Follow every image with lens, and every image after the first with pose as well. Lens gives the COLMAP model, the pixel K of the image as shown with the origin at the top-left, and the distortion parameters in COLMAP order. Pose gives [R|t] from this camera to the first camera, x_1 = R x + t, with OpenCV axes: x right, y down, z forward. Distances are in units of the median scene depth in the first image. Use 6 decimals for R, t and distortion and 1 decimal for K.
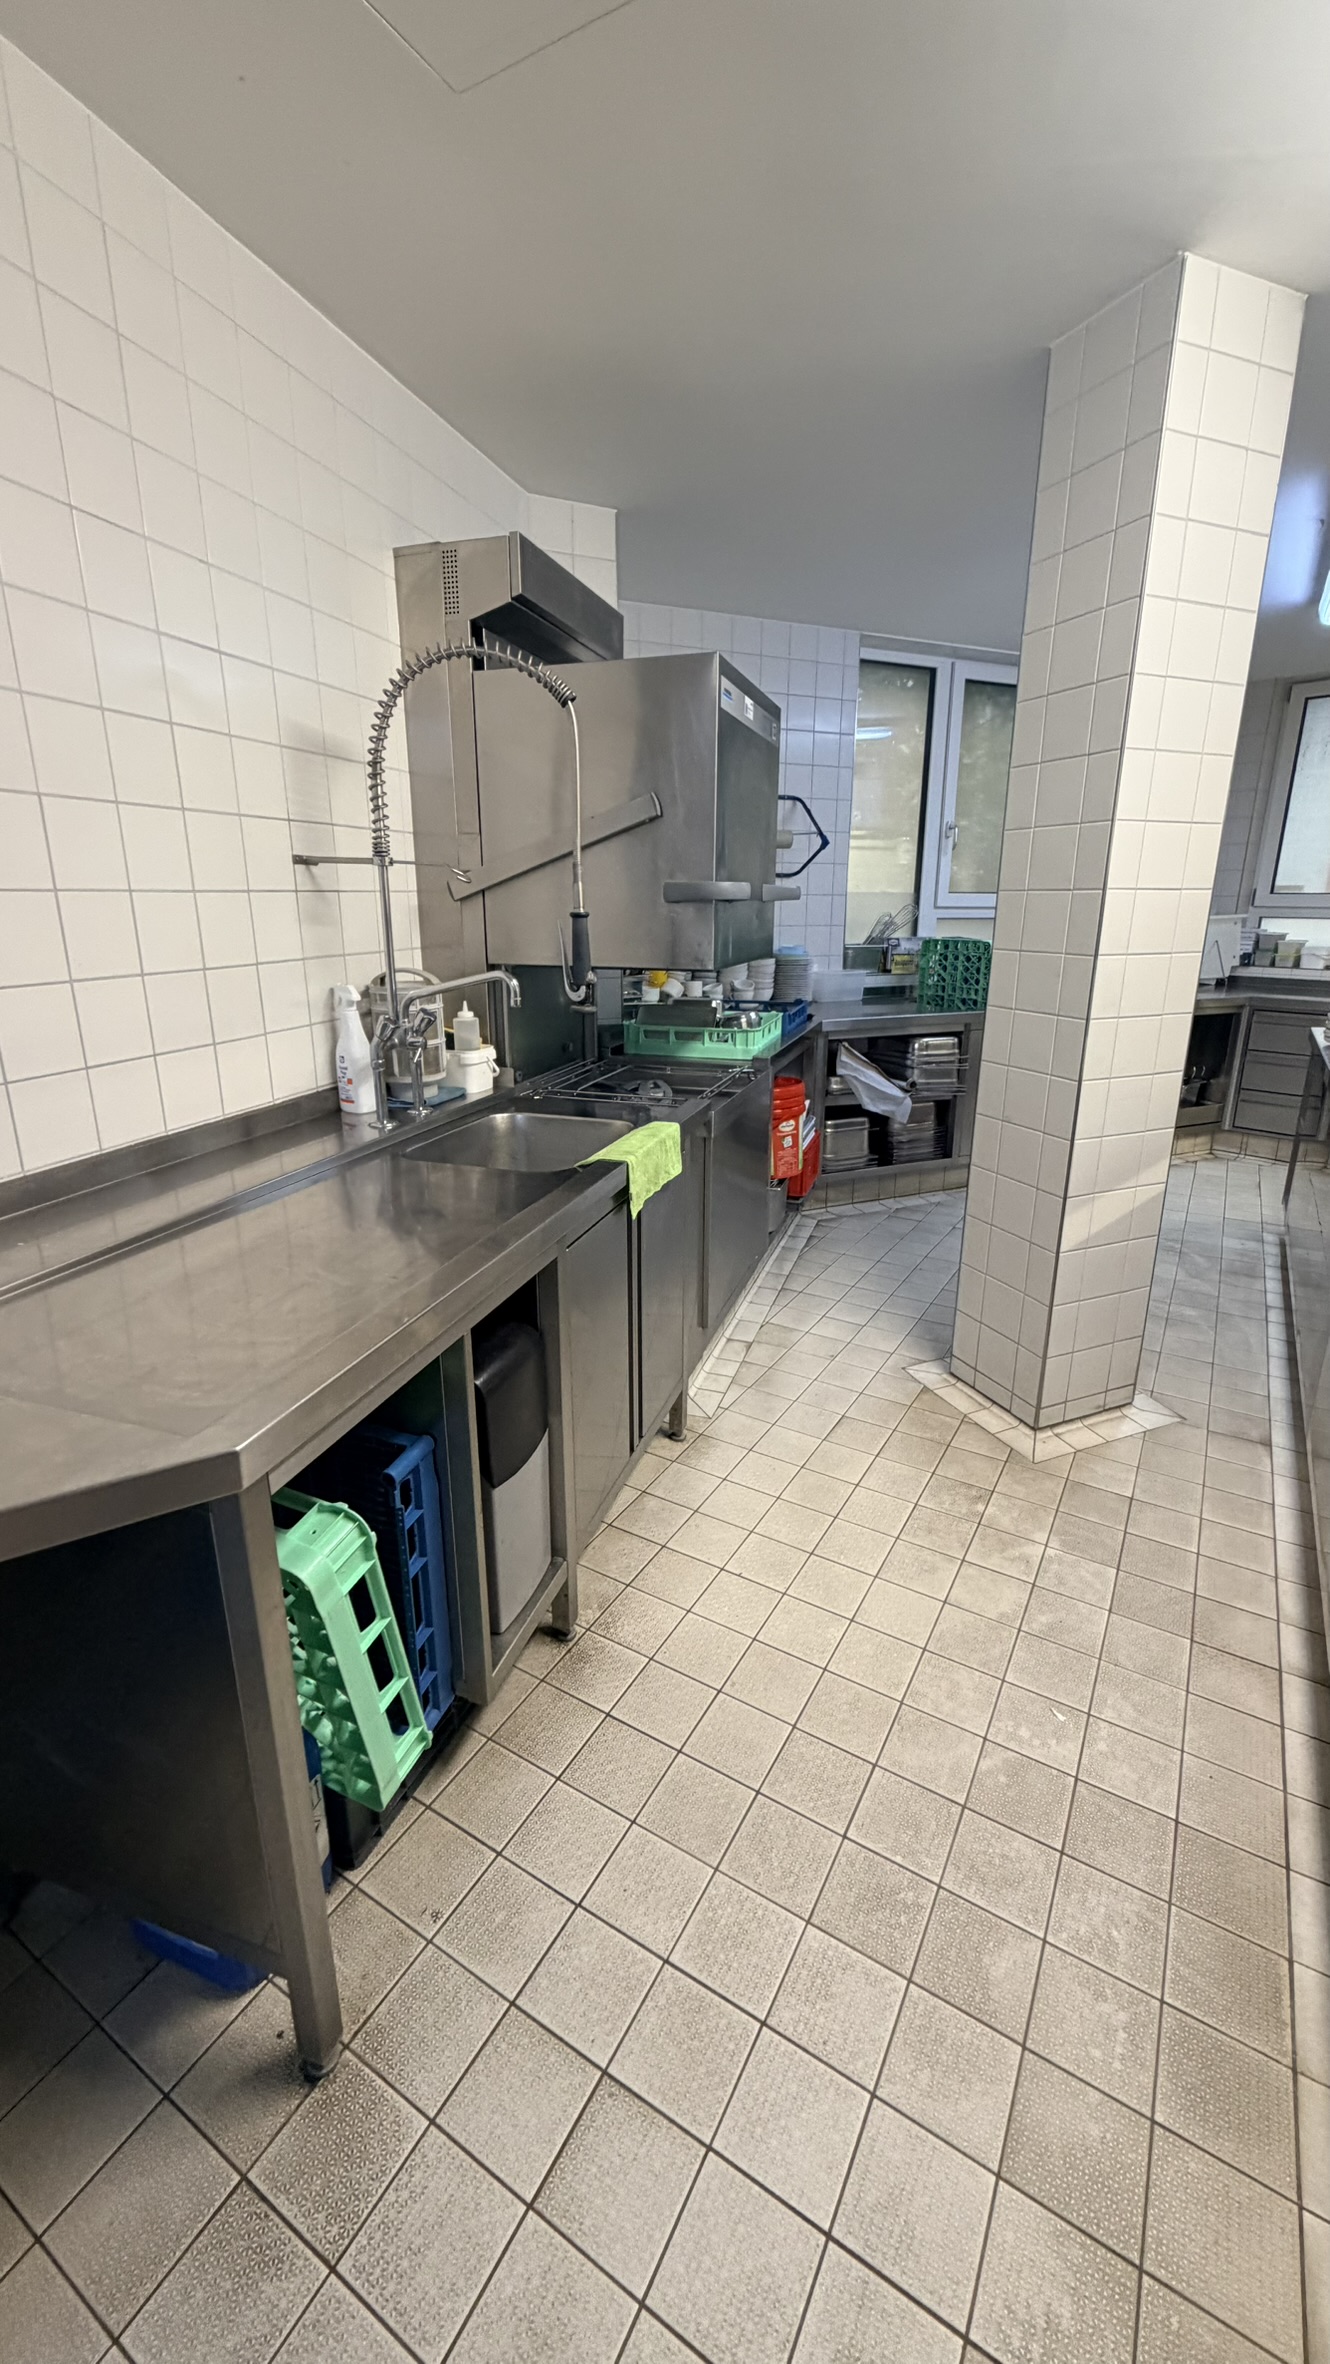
lens RADIAL K [[958.6, 0, 694.8], [0, 958.6, 1186.8], [0, 0, 1]] dist [0.034738, 0.000335]
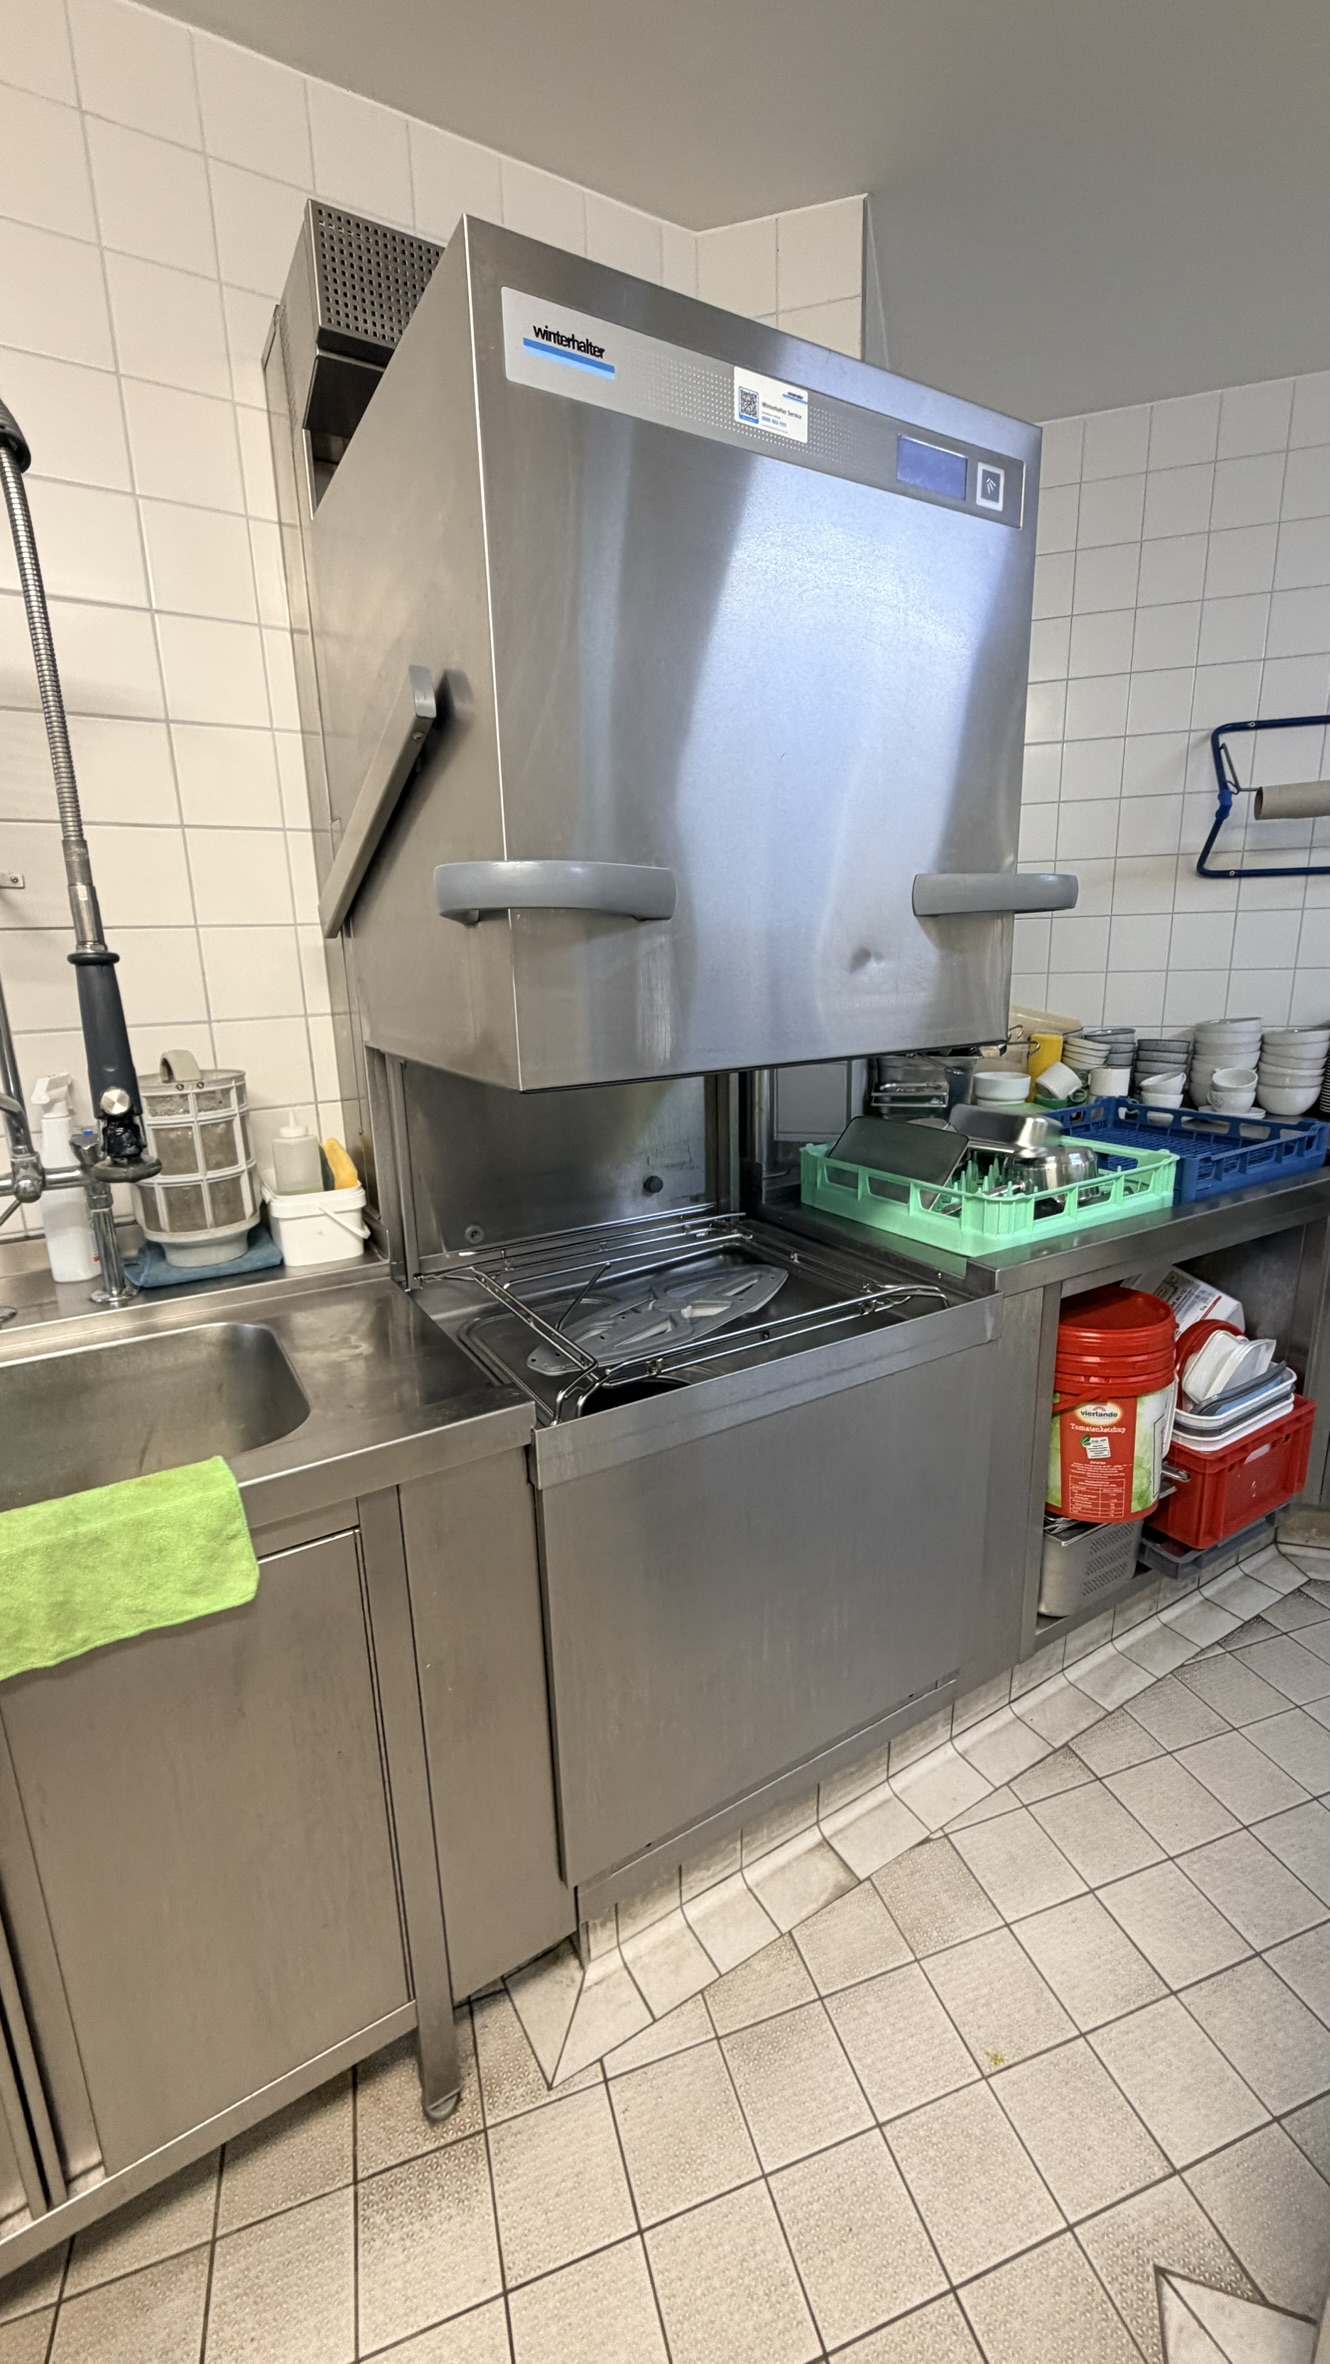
lens RADIAL K [[950.7, 0, 665.0], [0, 950.7, 1182.0], [0, 0, 1]] dist [0.014669, 0.000060]
pose [[0.735898, 0.138428, -0.662791, 0.237963], [-0.167714, 0.985640, 0.019643, -0.151478], [0.655993, 0.096704, 0.748546, 0.548521]]
